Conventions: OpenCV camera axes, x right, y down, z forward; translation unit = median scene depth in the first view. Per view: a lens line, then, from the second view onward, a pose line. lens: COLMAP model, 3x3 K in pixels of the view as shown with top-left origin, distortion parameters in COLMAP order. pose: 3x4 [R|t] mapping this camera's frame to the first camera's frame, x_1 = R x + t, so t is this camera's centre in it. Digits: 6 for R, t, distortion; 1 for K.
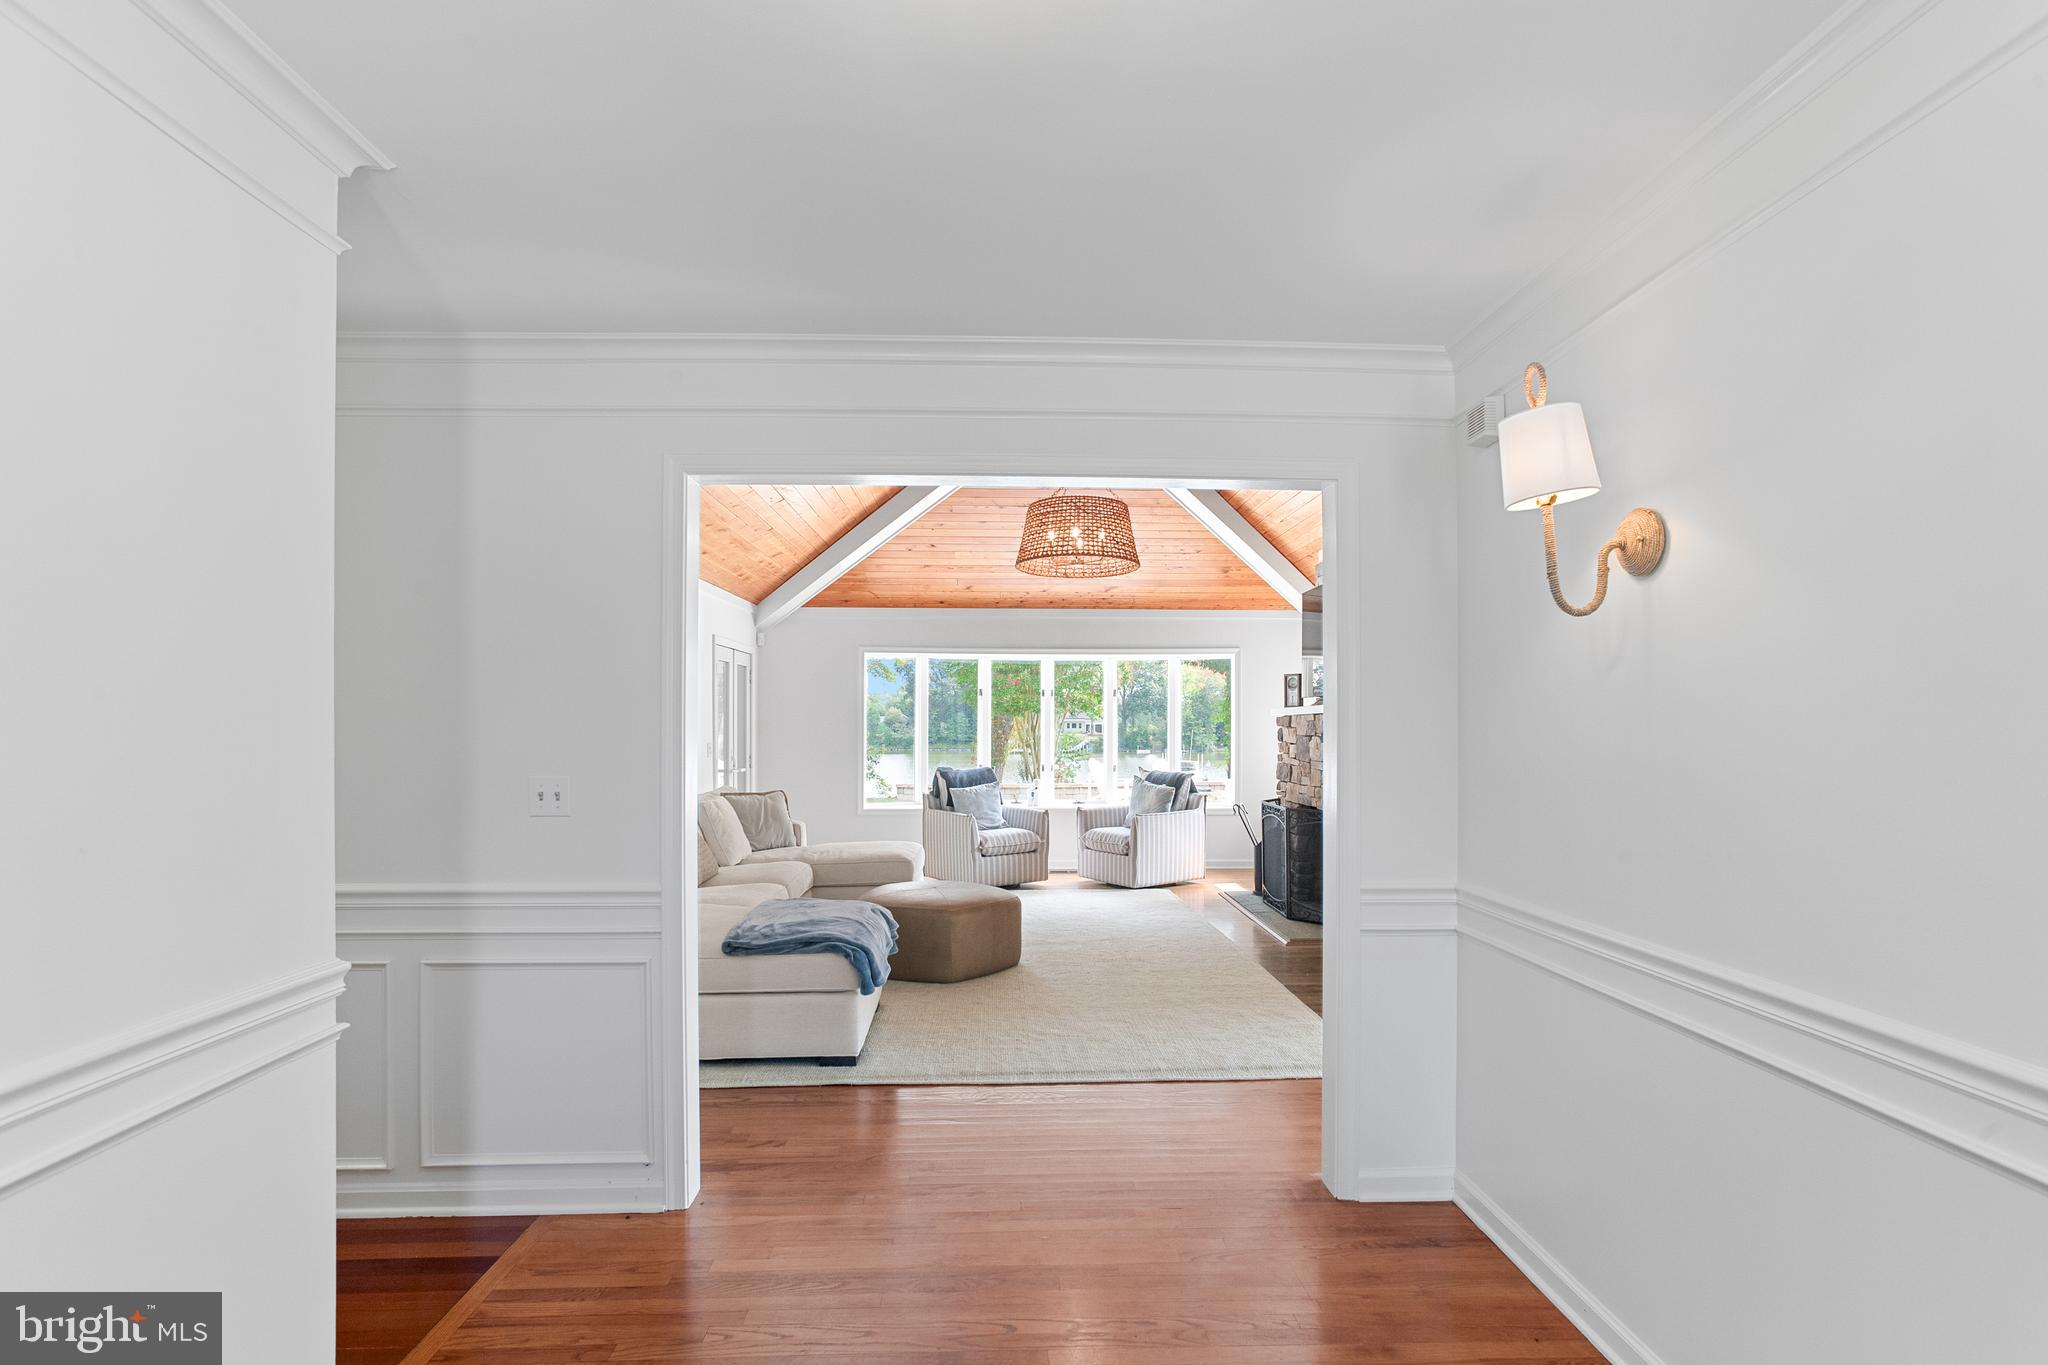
lens RADIAL K [[976.1, 0, 1019.0], [0, 976.1, 702.7], [0, 0, 1]] dist [-0.064357, 0.038275]
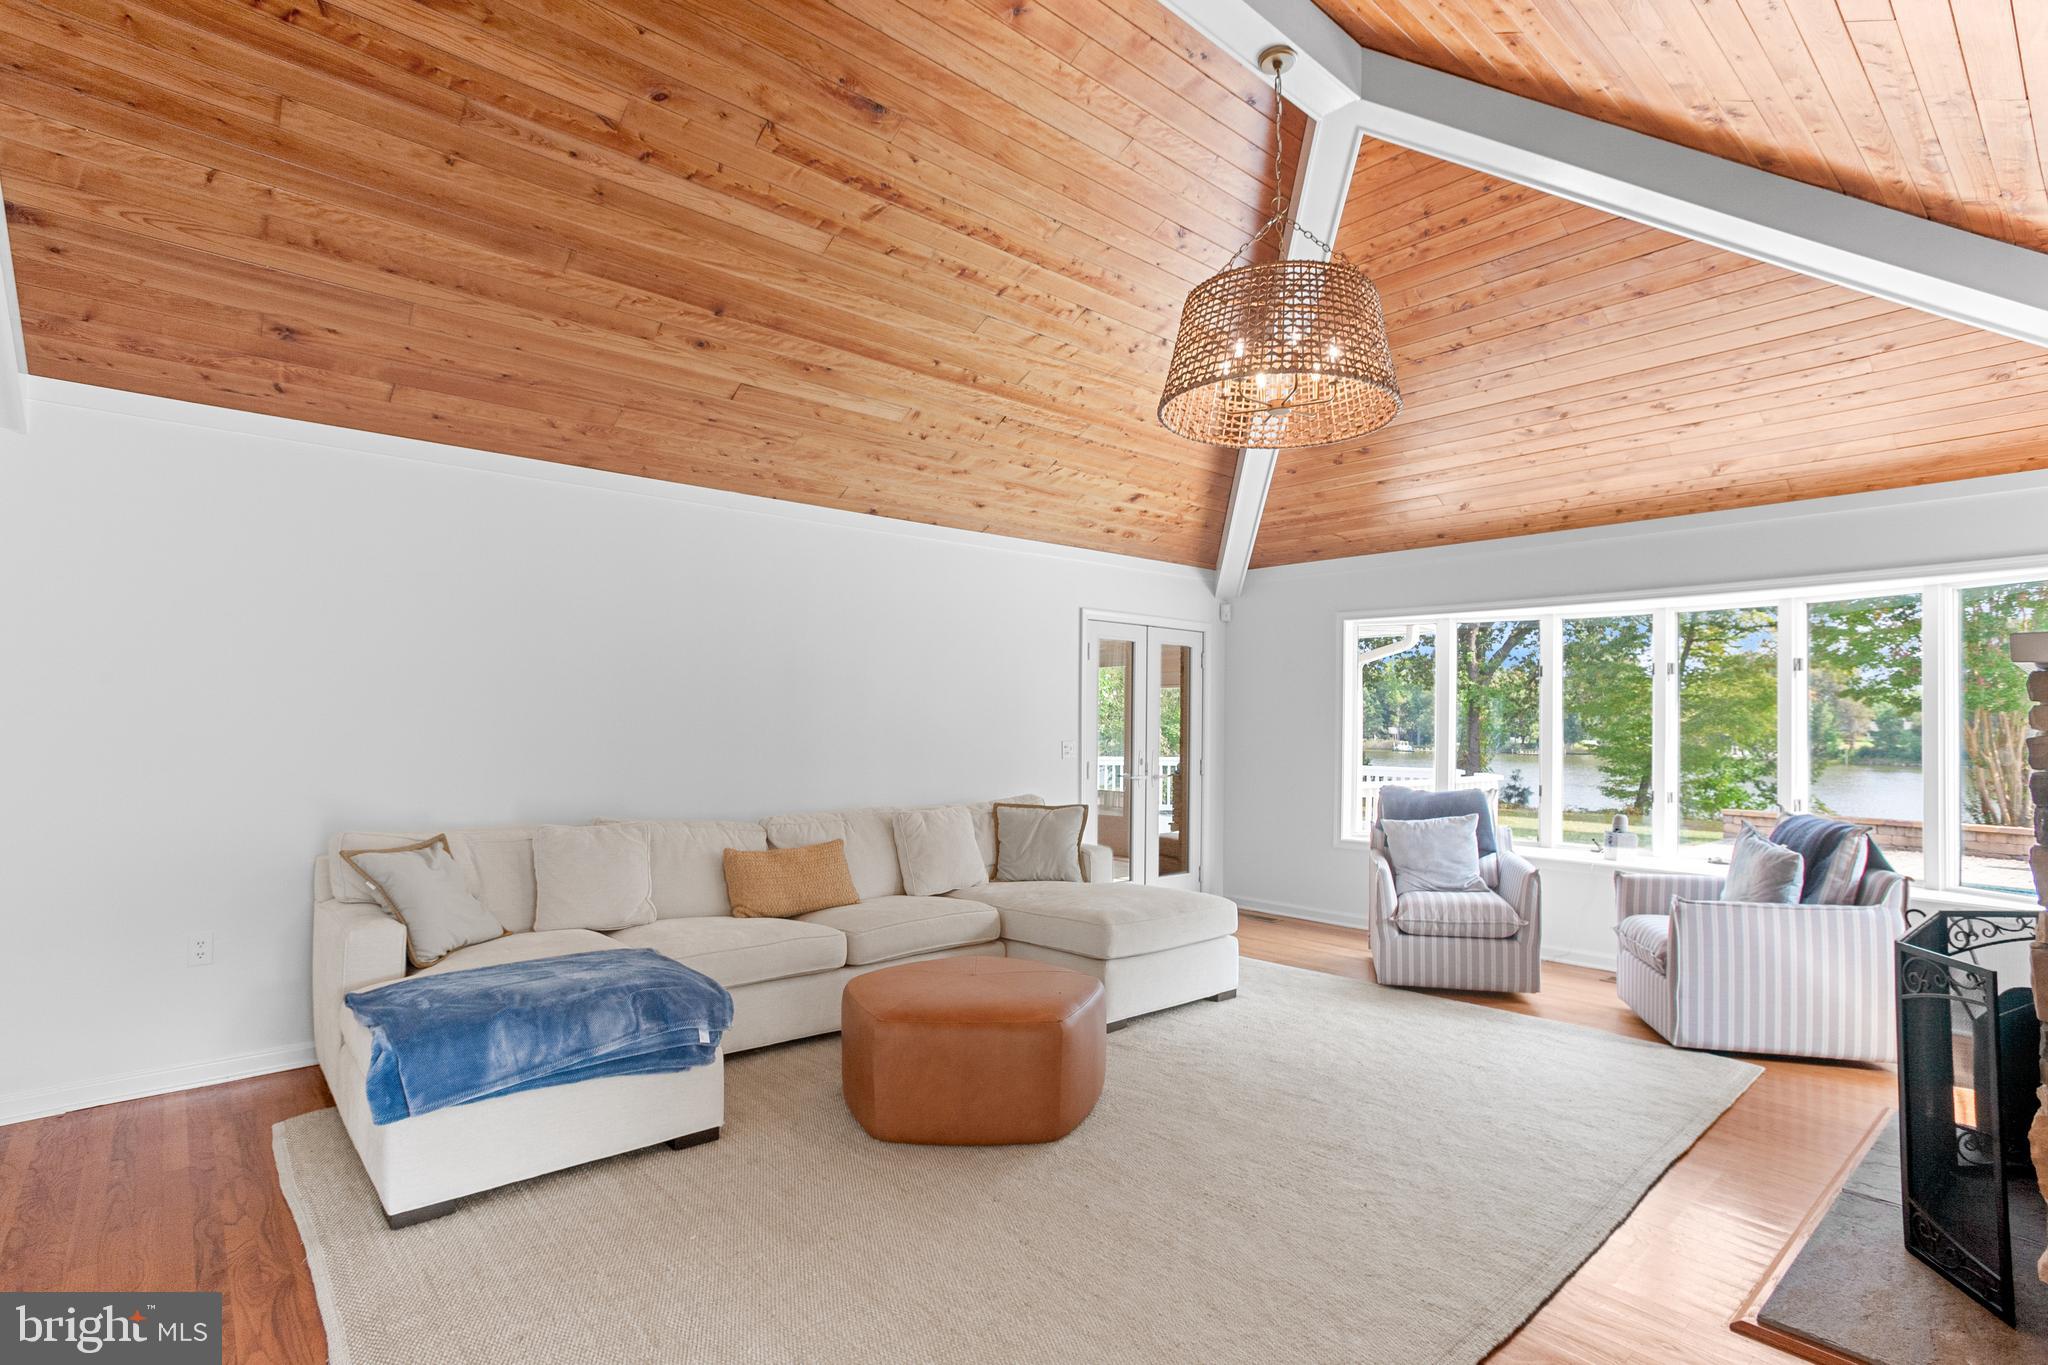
lens RADIAL K [[998.4, 0, 1023.0], [0, 998.4, 713.3], [0, 0, 1]] dist [-0.054441, 0.033440]
pose [[0.625030, 0.003291, -0.780594, 0.299833], [0.032526, 0.999013, 0.030256, -0.013183], [0.779923, -0.044300, 0.624306, 0.385265]]
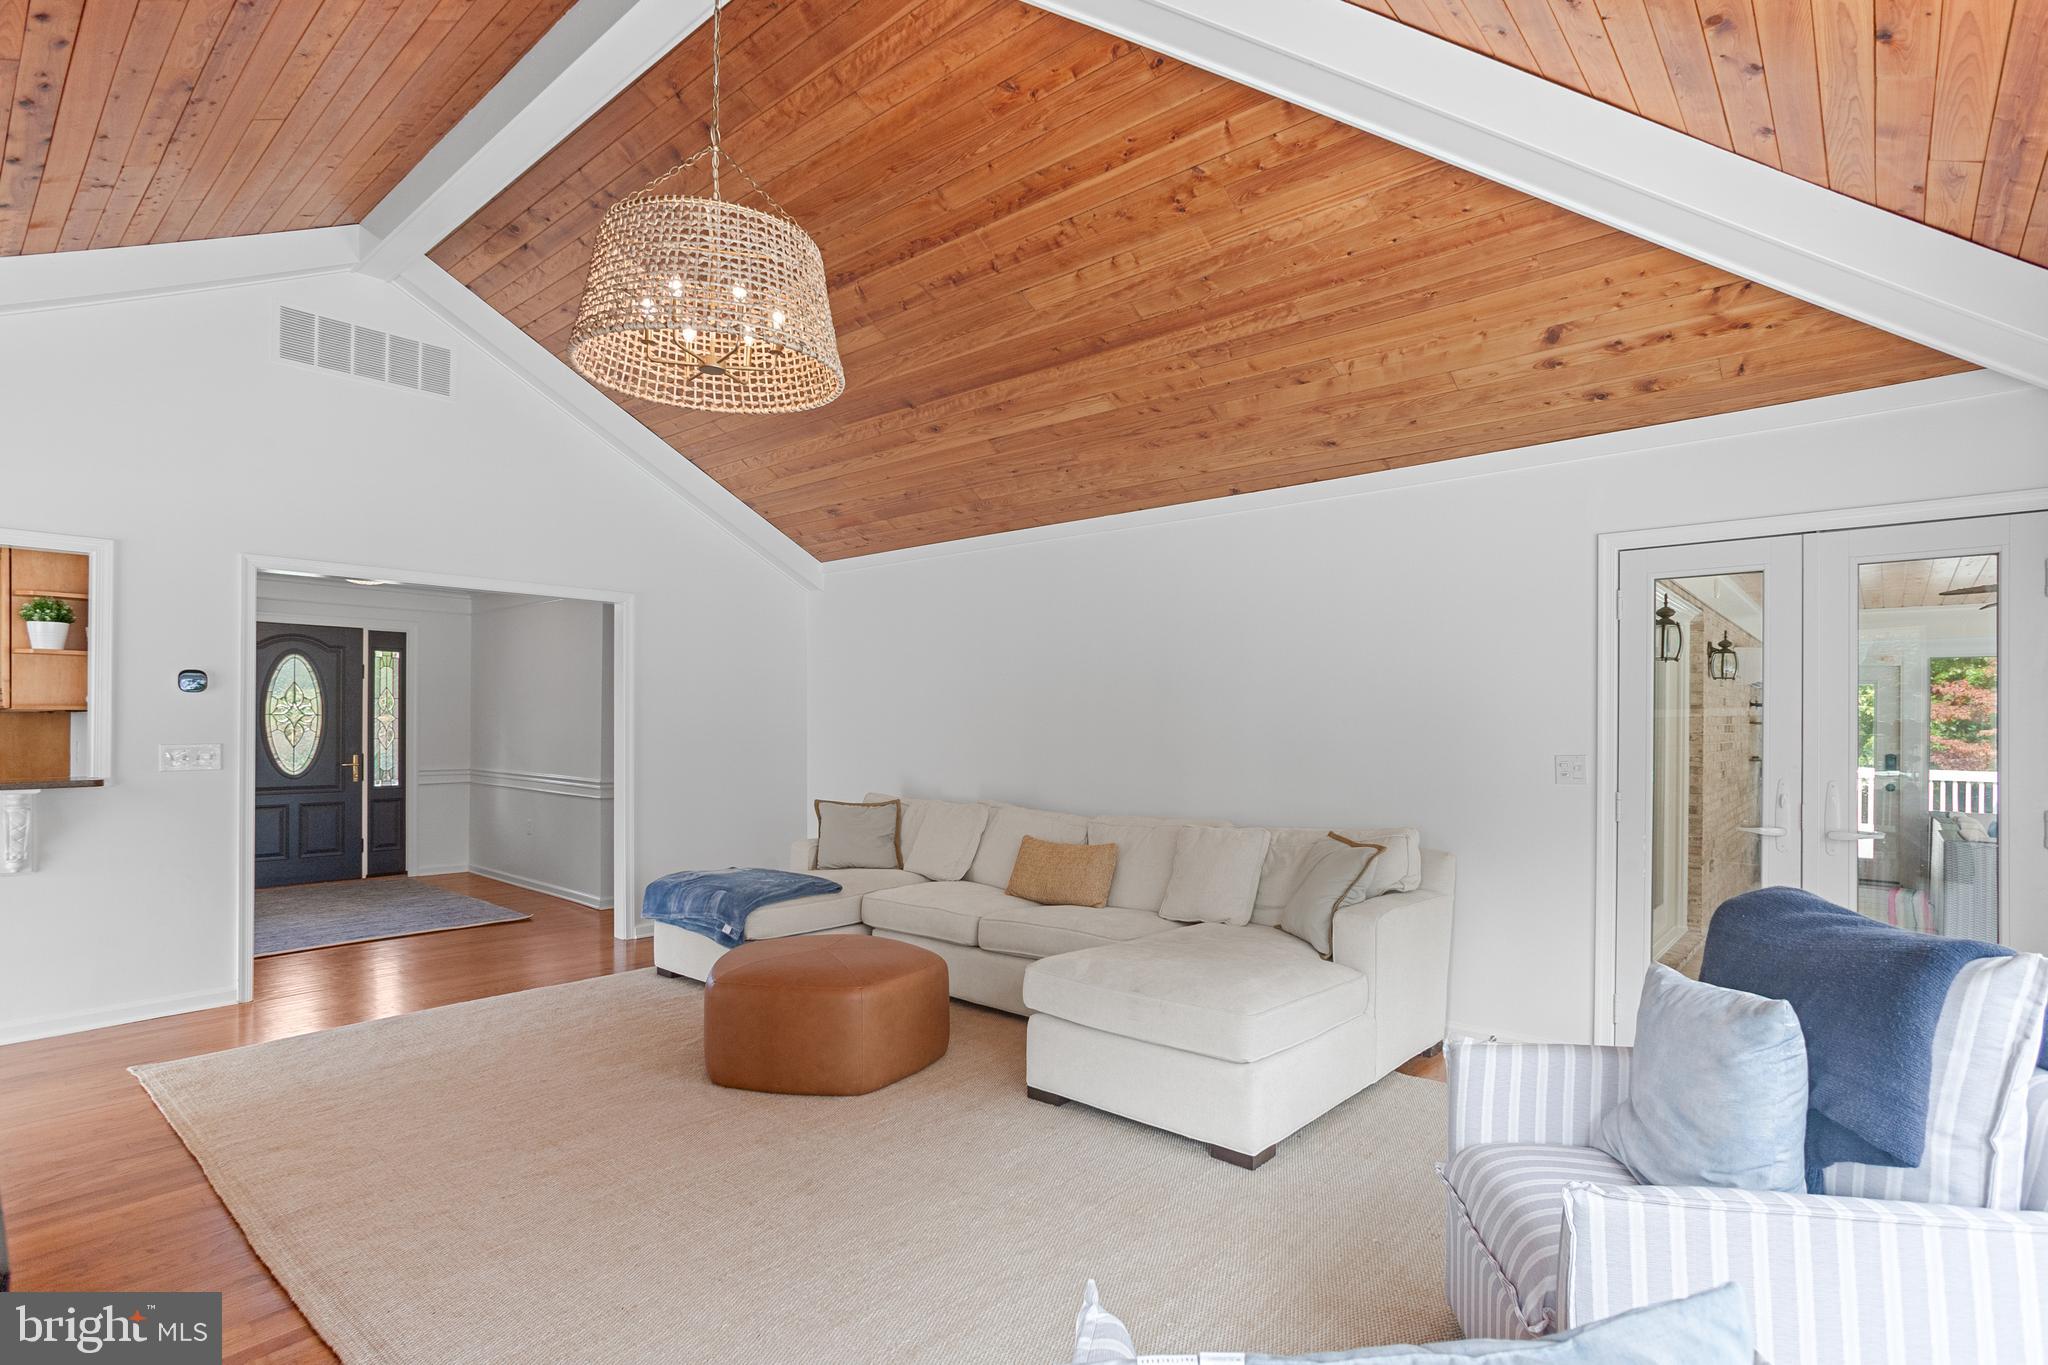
lens RADIAL K [[998.4, 0, 1023.0], [0, 998.4, 713.3], [0, 0, 1]] dist [-0.054441, 0.033440]
pose [[-0.696243, -0.006263, -0.717778, 0.228394], [0.031969, 0.998699, -0.039724, 0.021835], [0.717093, -0.050604, -0.695138, 1.064411]]
